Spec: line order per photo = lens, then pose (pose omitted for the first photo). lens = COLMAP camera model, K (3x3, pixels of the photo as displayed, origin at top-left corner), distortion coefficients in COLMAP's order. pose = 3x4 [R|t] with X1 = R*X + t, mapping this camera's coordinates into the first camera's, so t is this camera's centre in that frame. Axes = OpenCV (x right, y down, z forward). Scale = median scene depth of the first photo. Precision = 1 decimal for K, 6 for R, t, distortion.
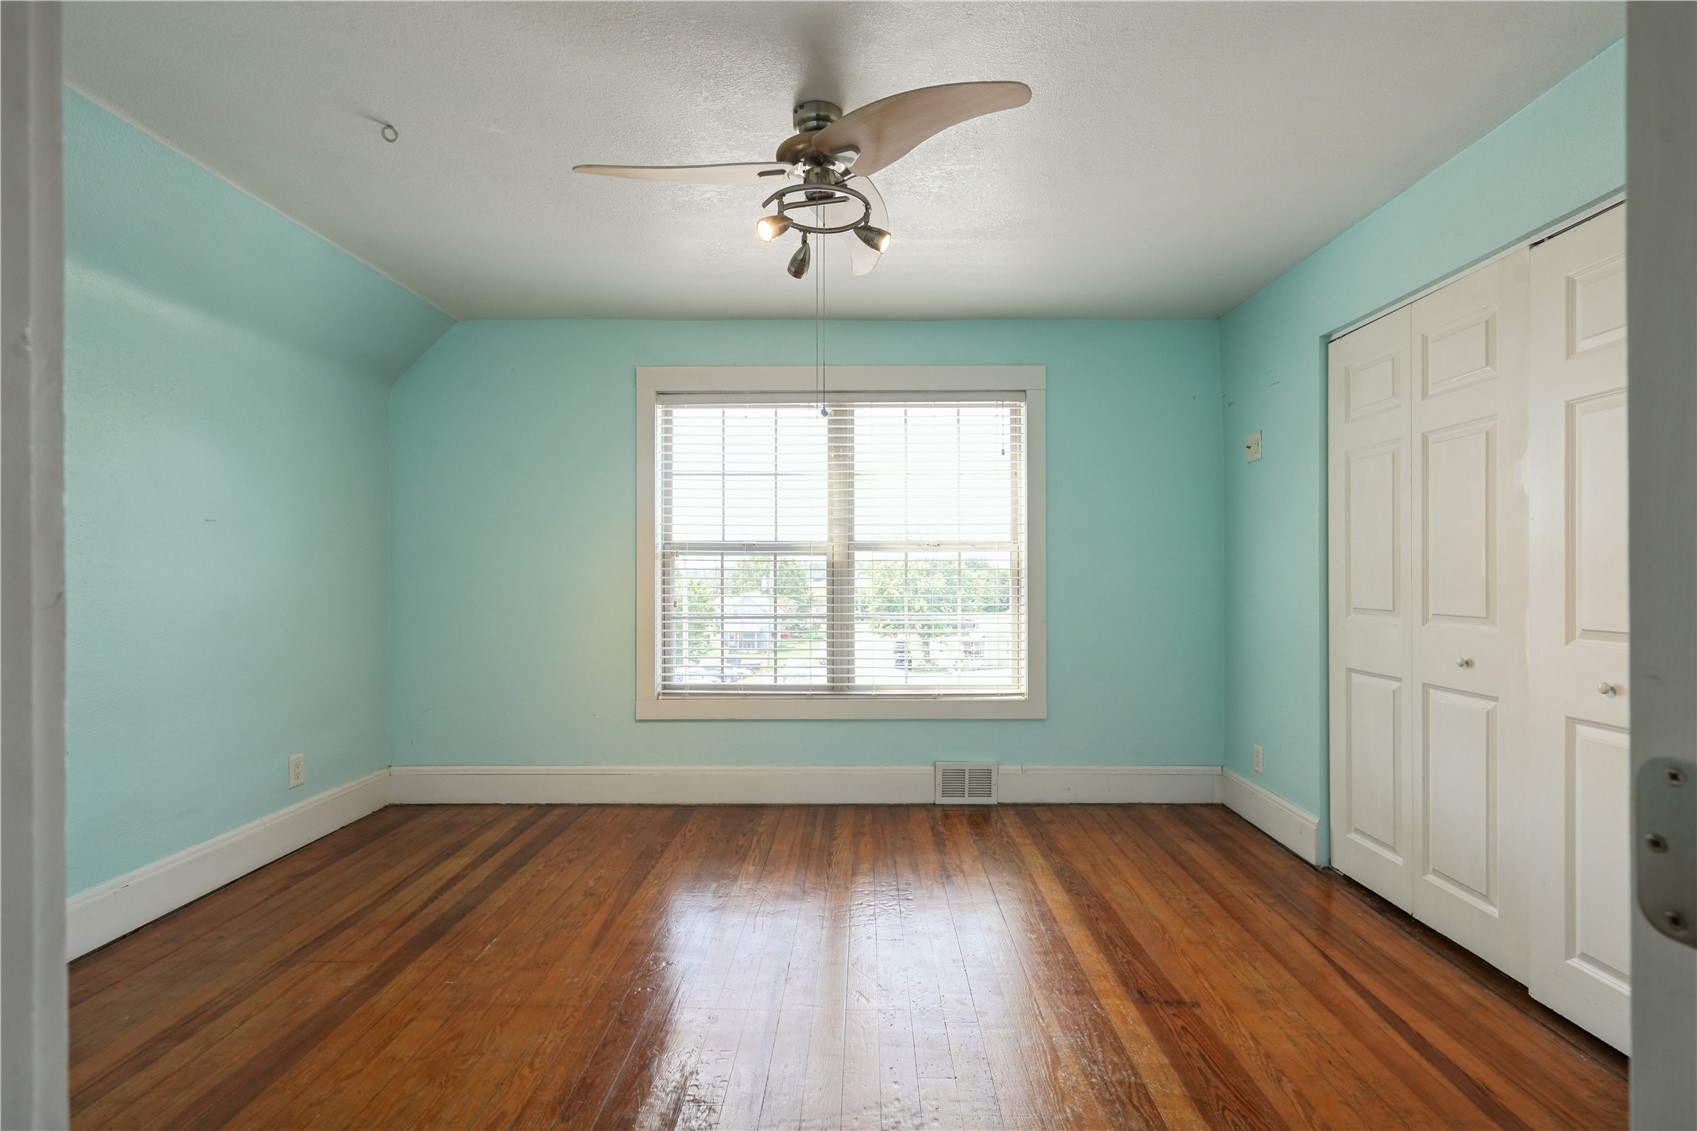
lens RADIAL K [[788.2, 0, 855.4], [0, 788.2, 561.8], [0, 0, 1]] dist [0.002848, -0.001031]
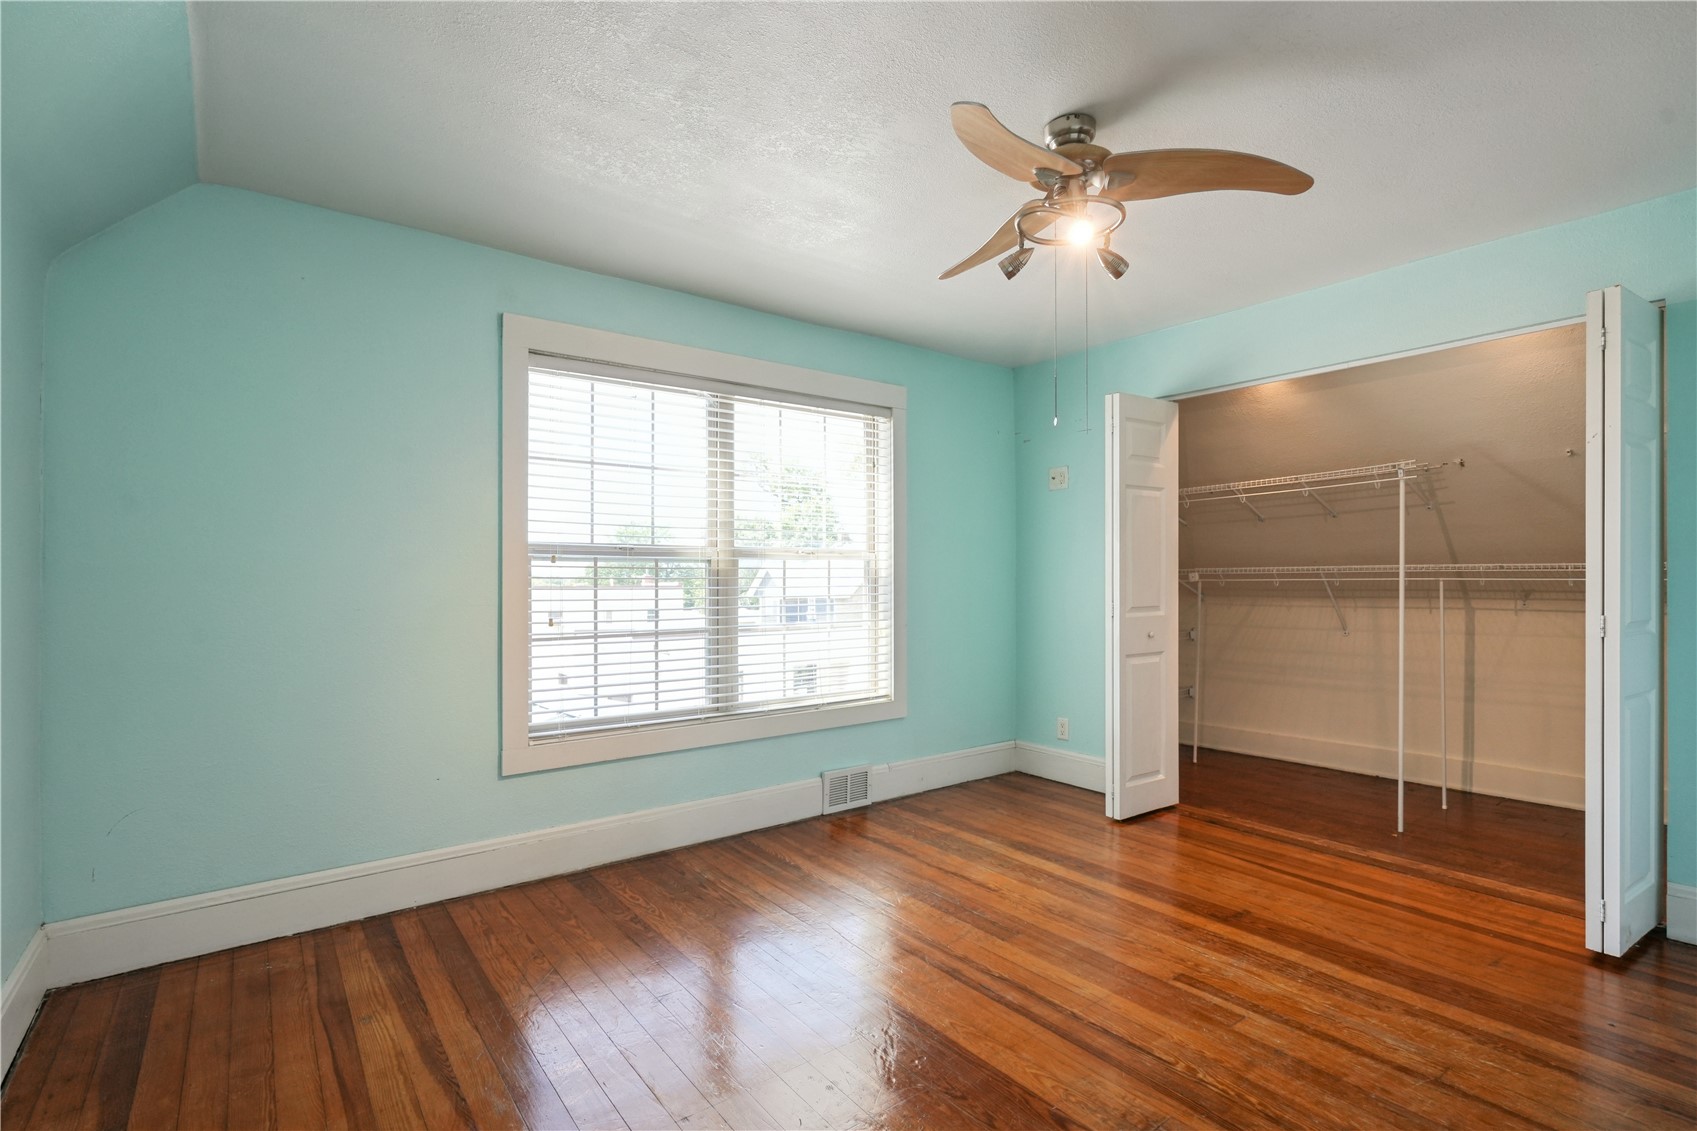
lens RADIAL K [[788.2, 0, 853.3], [0, 788.2, 574.9], [0, 0, 1]] dist [0.002848, -0.001031]
pose [[0.796331, -0.000097, 0.604861, -0.463377], [-0.004428, 0.999972, 0.005990, 0.000049], [-0.604845, -0.007448, 0.796308, 0.191036]]
